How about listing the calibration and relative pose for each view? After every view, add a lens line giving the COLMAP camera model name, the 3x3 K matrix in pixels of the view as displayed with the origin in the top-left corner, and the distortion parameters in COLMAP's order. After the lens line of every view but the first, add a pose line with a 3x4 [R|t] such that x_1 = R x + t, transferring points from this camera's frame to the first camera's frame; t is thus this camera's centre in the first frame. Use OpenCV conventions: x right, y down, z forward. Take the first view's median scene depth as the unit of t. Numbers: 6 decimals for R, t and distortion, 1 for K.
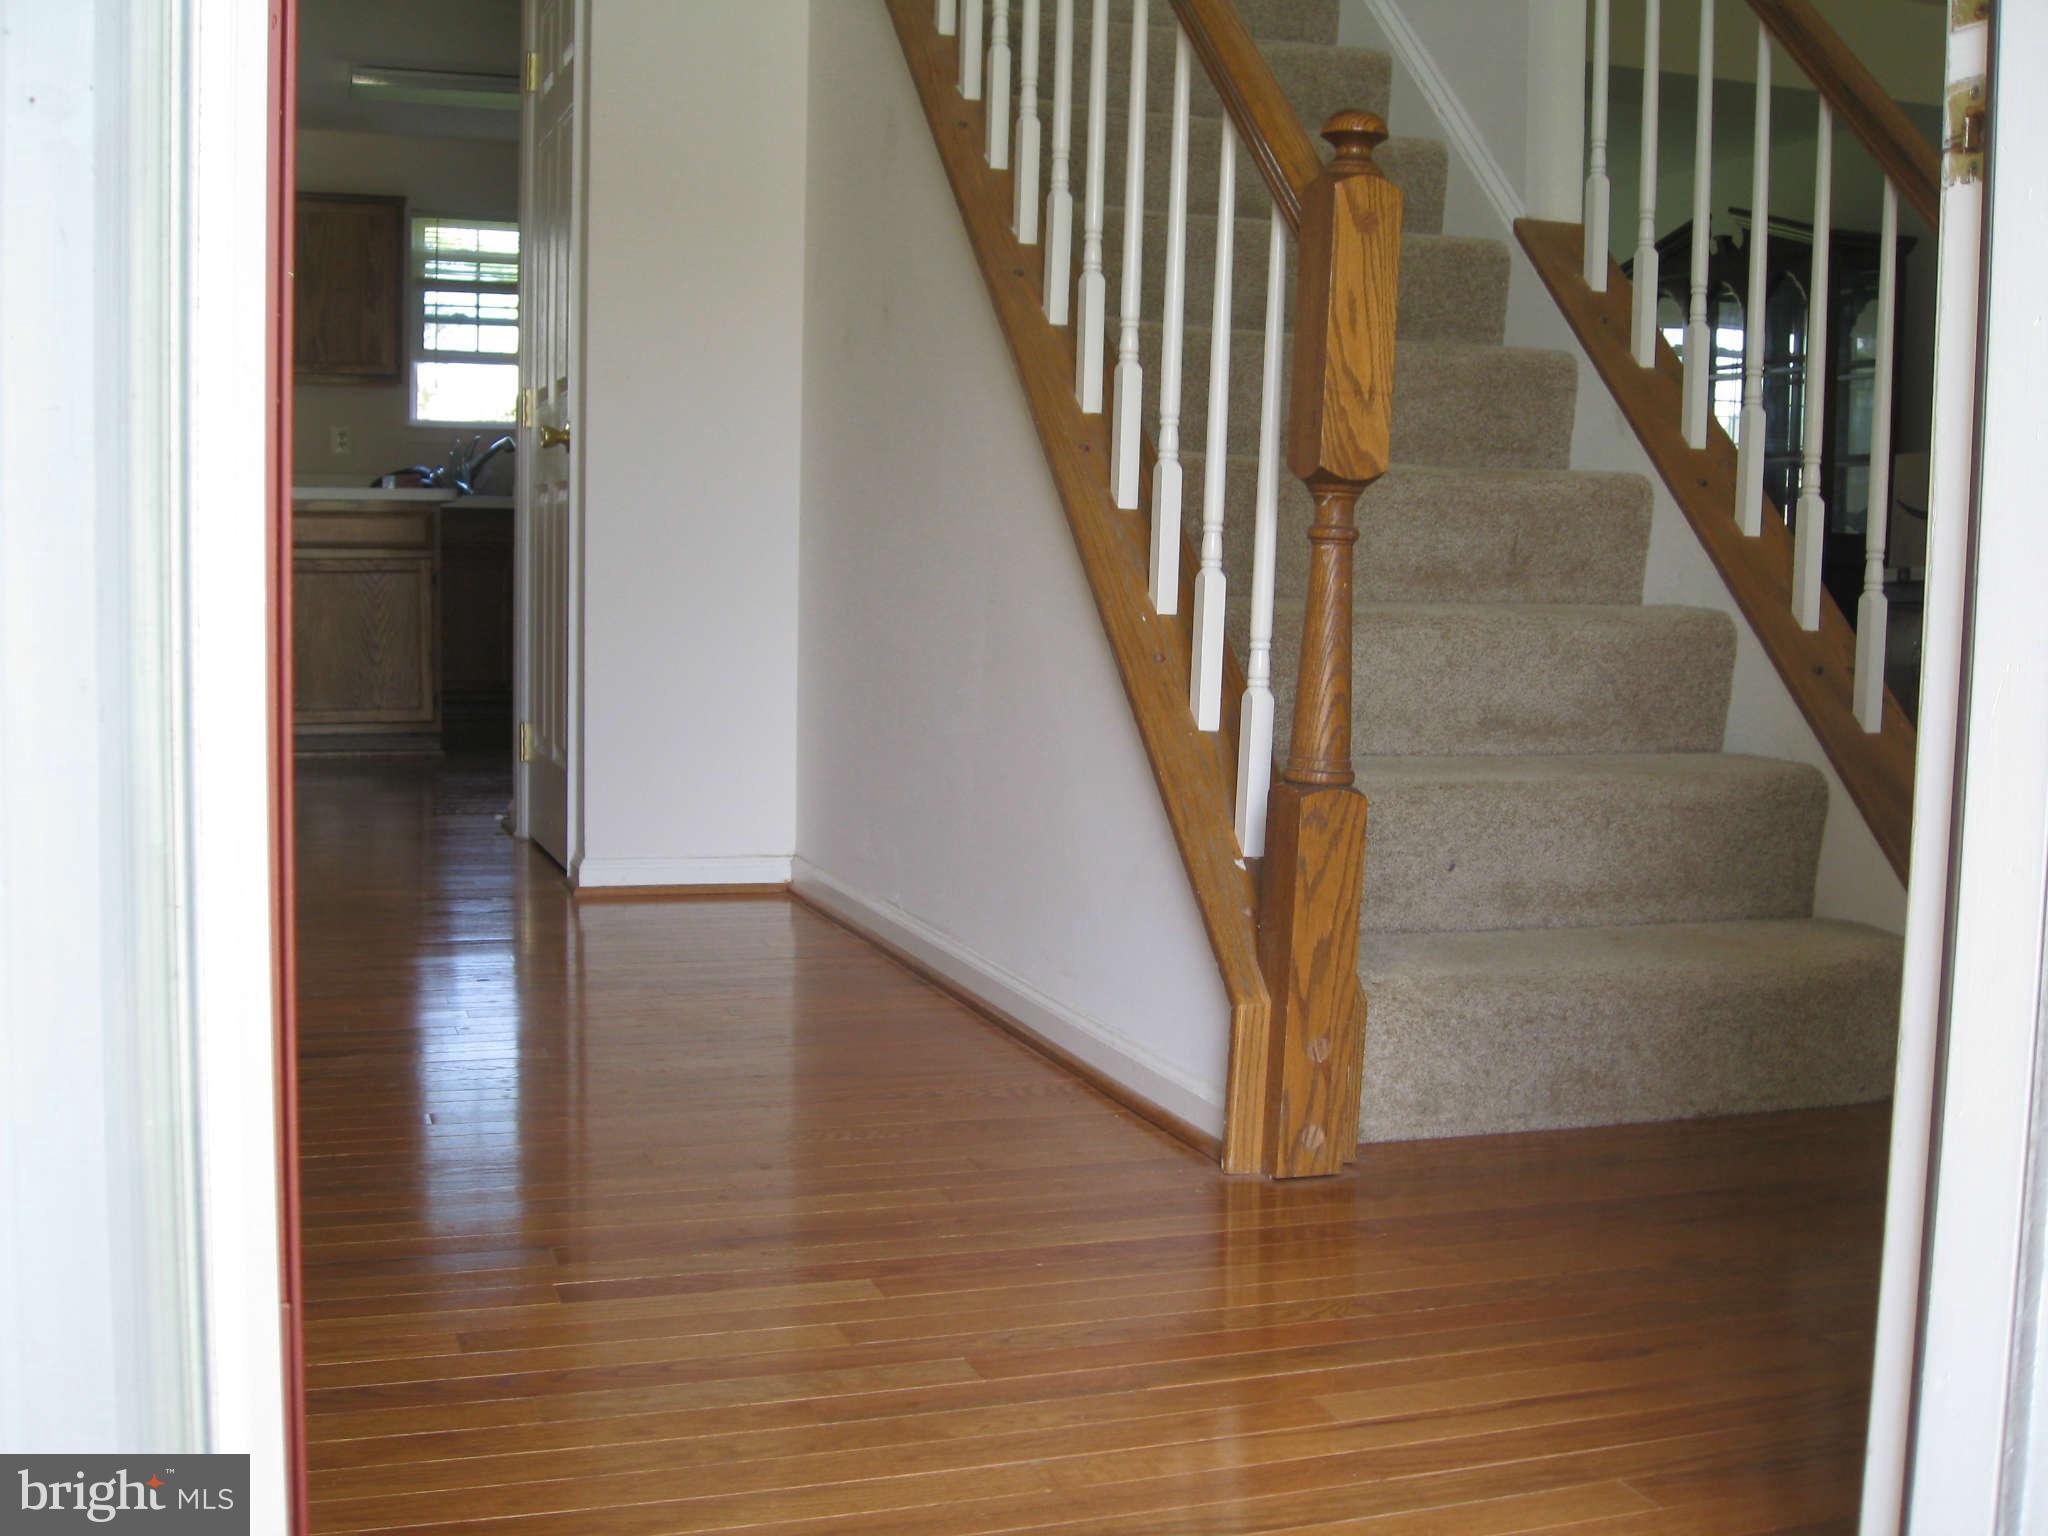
lens RADIAL K [[2319.2, 0, 1024.0], [0, 2319.2, 768.0], [0, 0, 1]] dist [-0.163542, 0.155501]
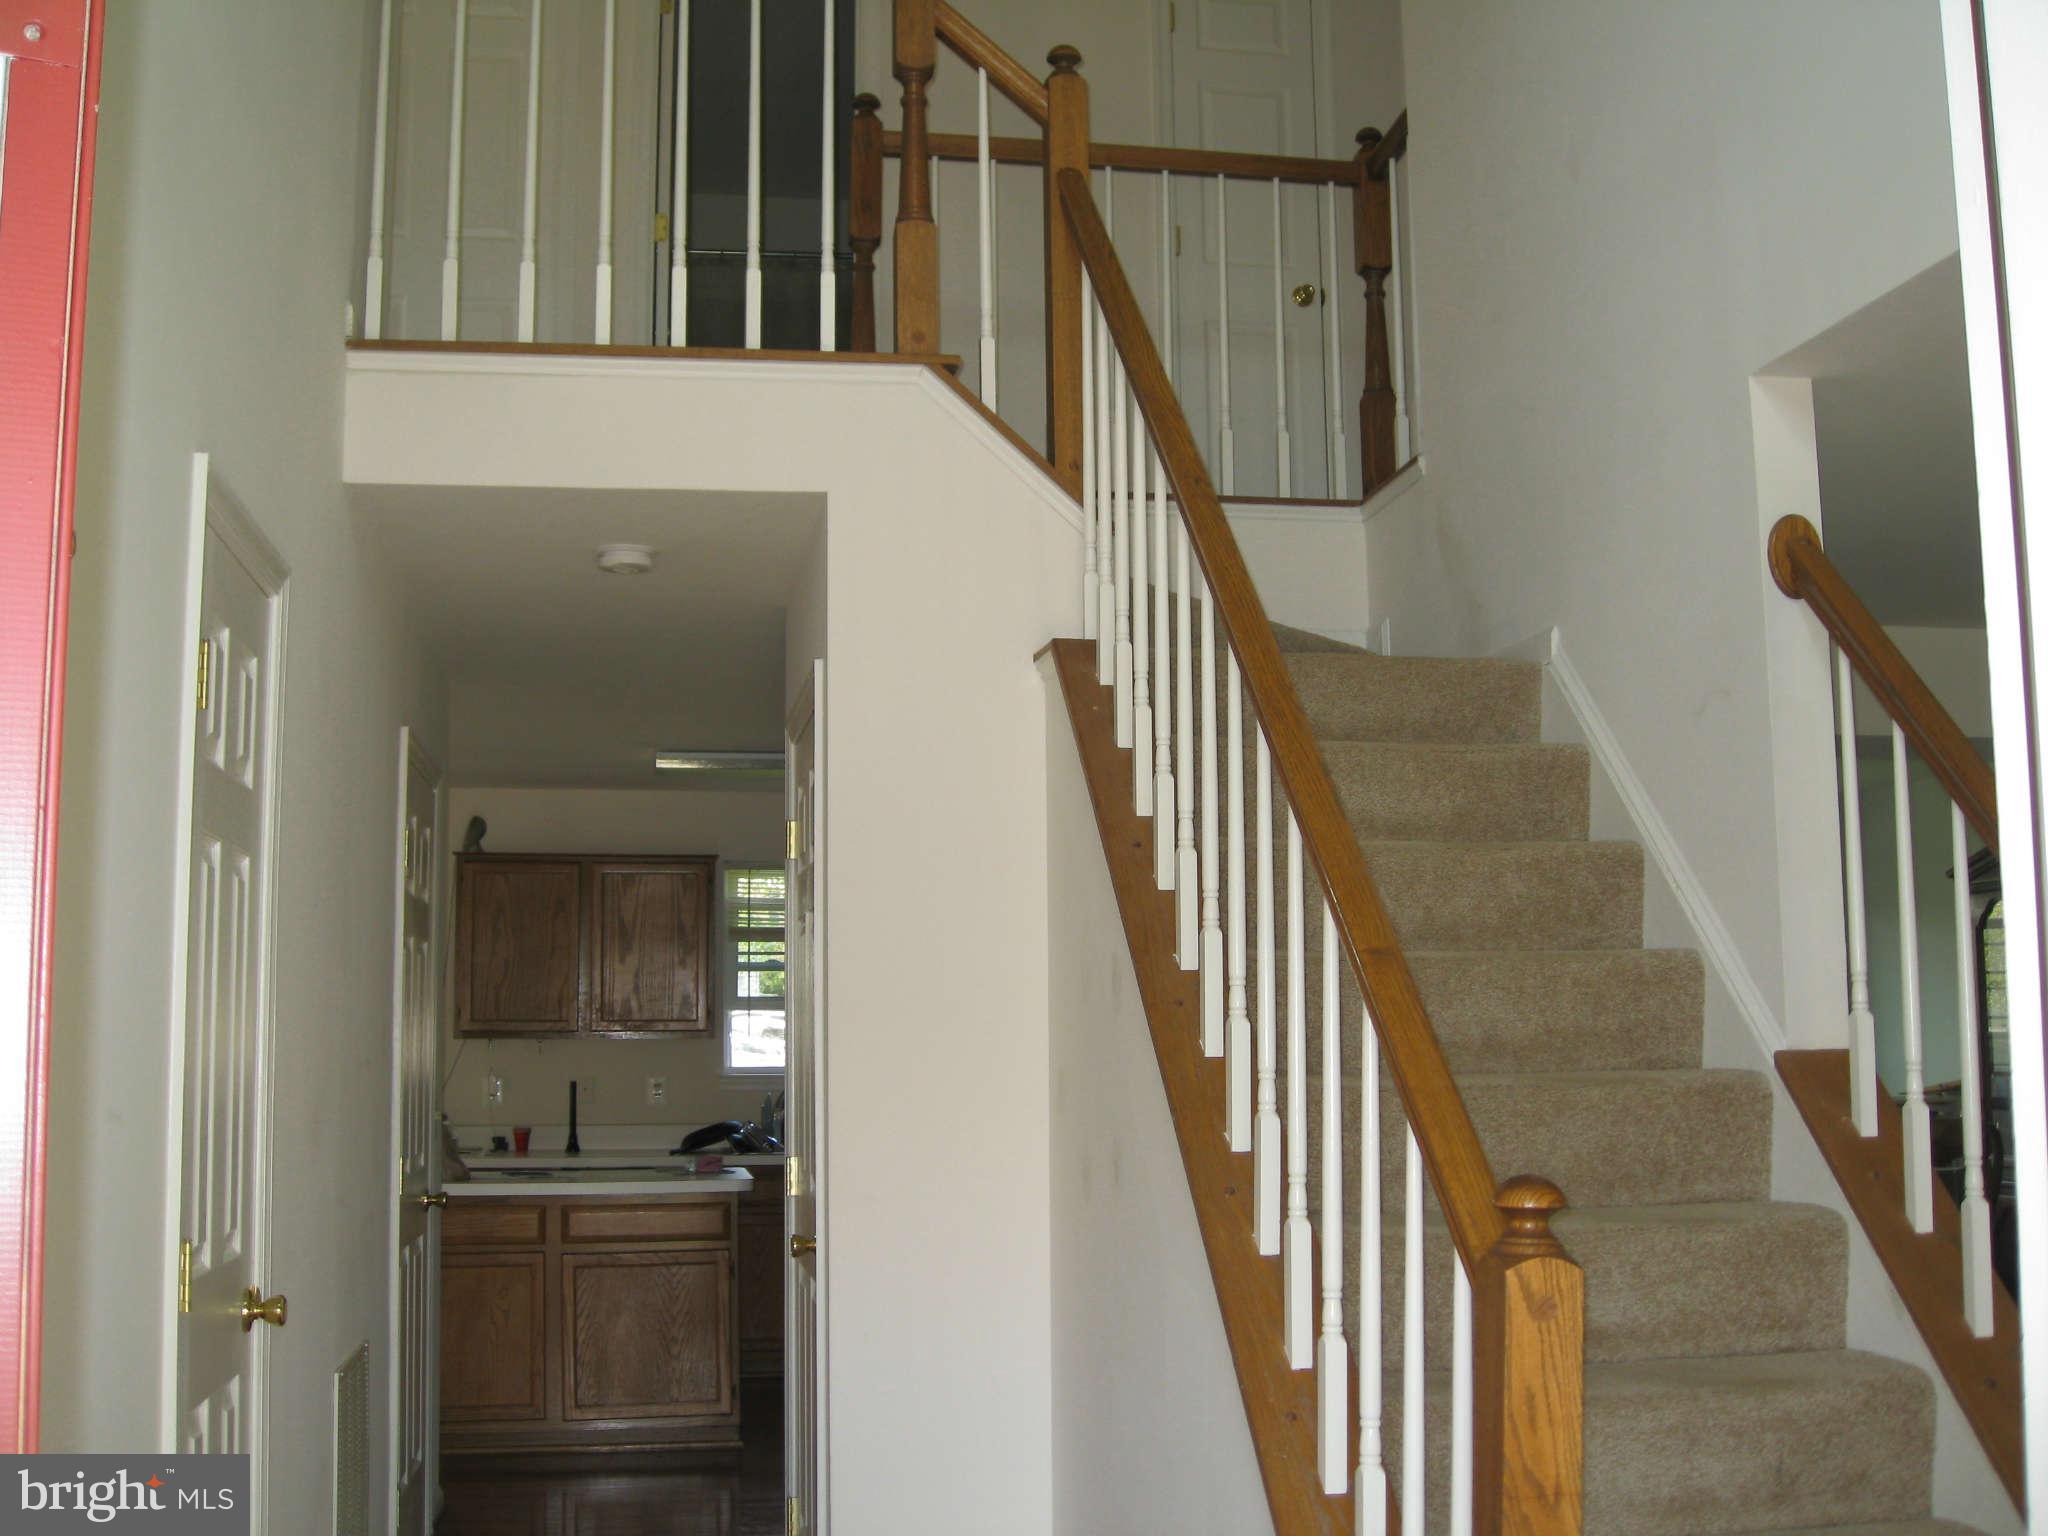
lens RADIAL K [[2319.2, 0, 1024.0], [0, 2319.2, 768.0], [0, 0, 1]] dist [-0.163542, 0.155501]
pose [[0.987210, -0.047665, -0.152136, 0.061614], [0.014924, 0.977700, -0.209473, -0.172492], [0.158728, 0.204524, 0.965907, 0.024971]]
